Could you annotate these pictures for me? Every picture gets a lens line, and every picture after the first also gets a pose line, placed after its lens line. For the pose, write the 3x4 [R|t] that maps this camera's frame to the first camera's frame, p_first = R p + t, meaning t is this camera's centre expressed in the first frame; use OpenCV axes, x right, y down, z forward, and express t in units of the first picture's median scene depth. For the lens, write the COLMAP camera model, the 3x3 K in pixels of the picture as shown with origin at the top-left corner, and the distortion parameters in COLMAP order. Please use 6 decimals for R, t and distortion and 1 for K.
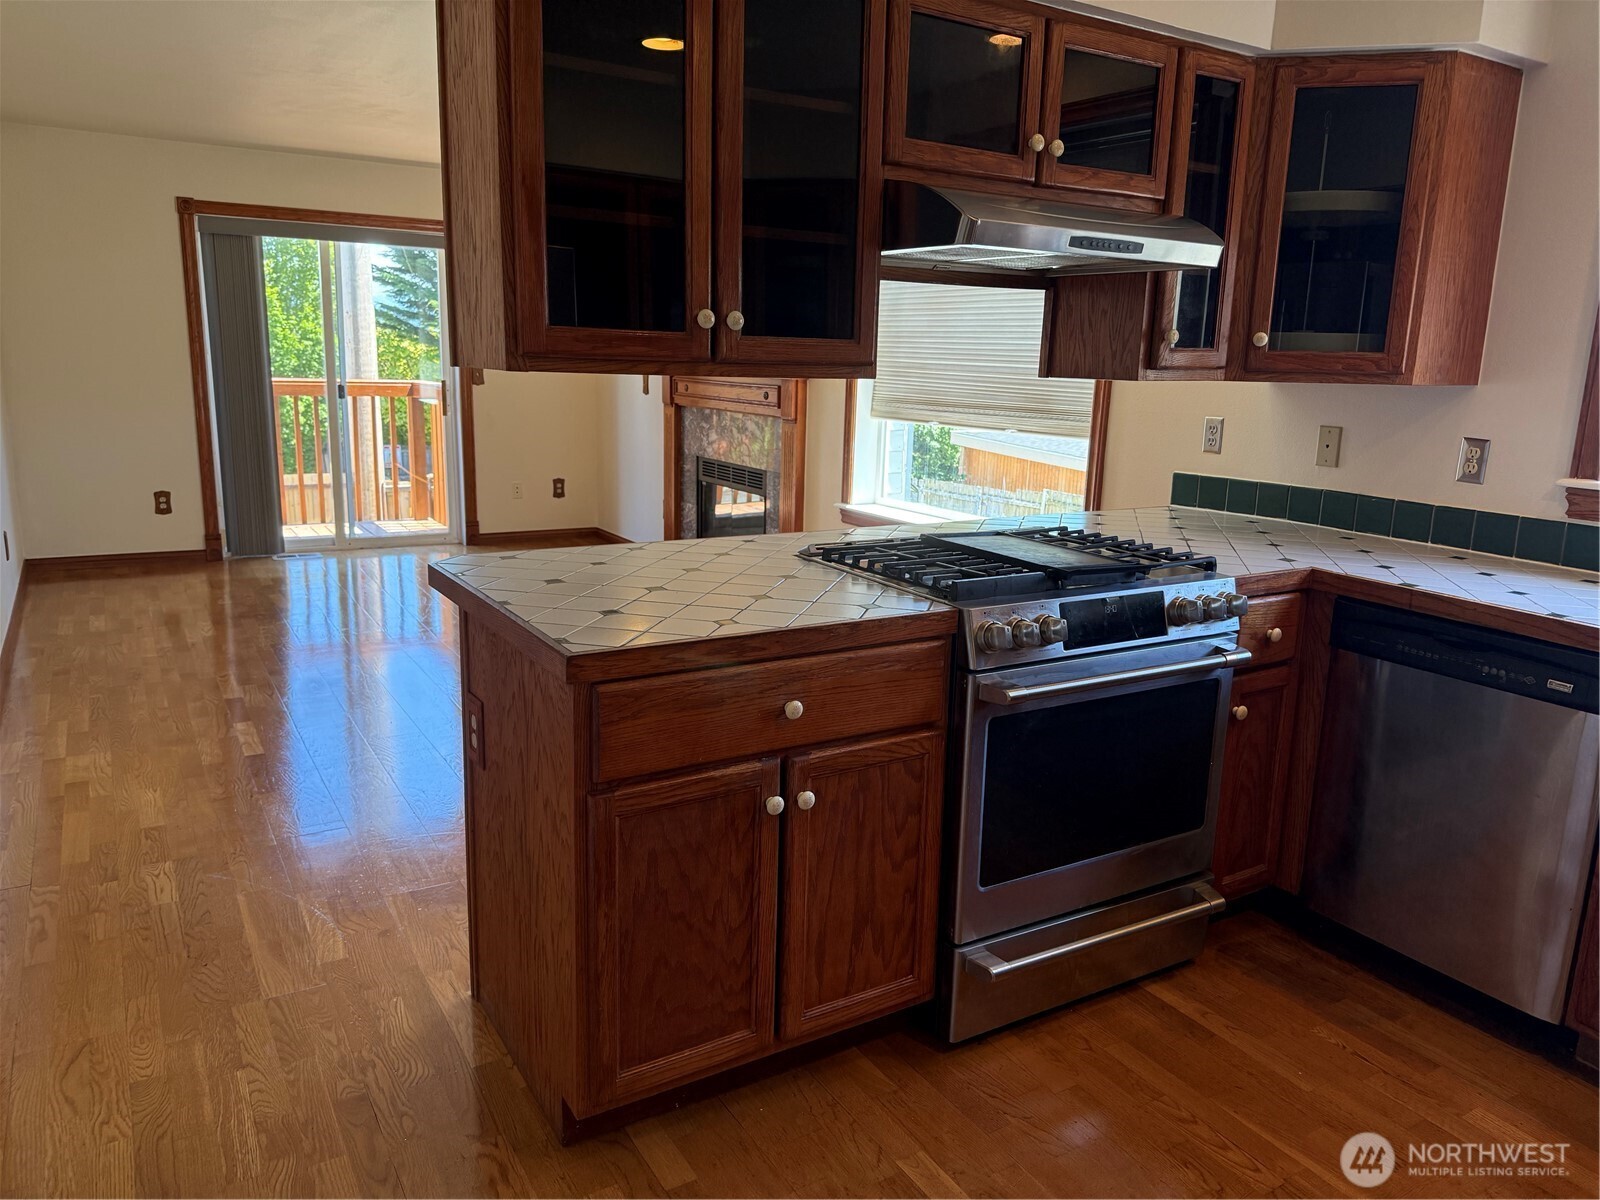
lens RADIAL K [[1133.6, 0, 812.4], [0, 1133.6, 589.1], [0, 0, 1]] dist [0.008778, -0.024779]
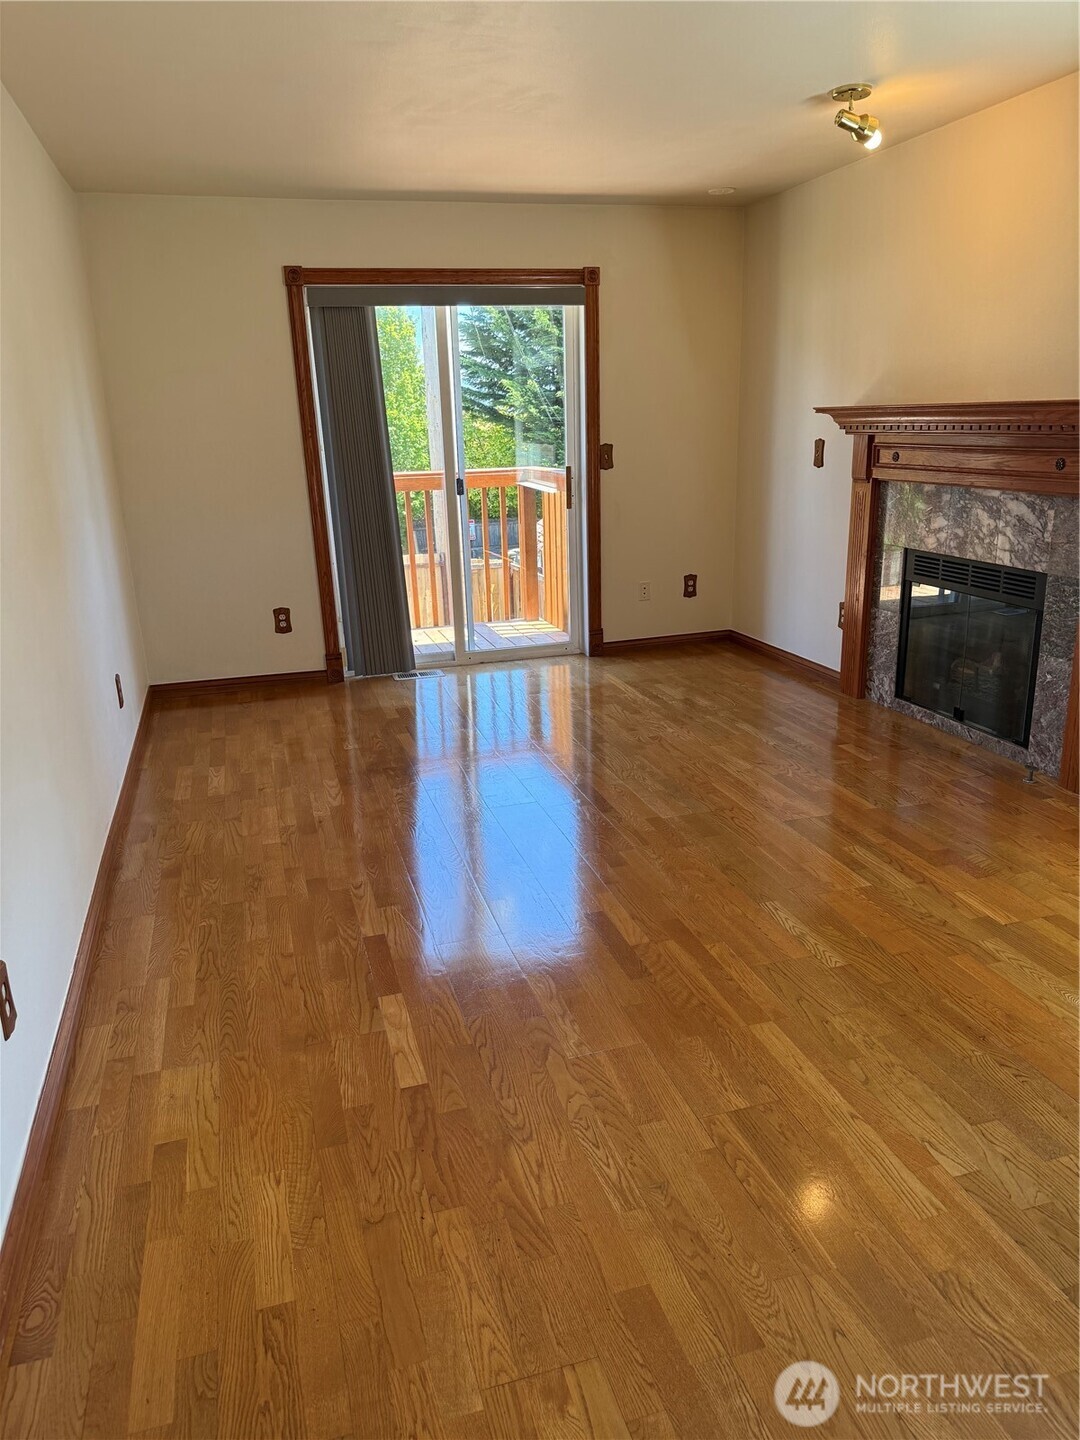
lens RADIAL K [[1020.2, 0, 542.7], [0, 1020.2, 728.4], [0, 0, 1]] dist [0.008778, -0.024779]
pose [[0.961717, 0.015559, -0.273603, -0.156933], [0.009622, 0.995854, 0.090452, -0.064996], [0.273876, -0.089622, 0.957580, 0.283699]]
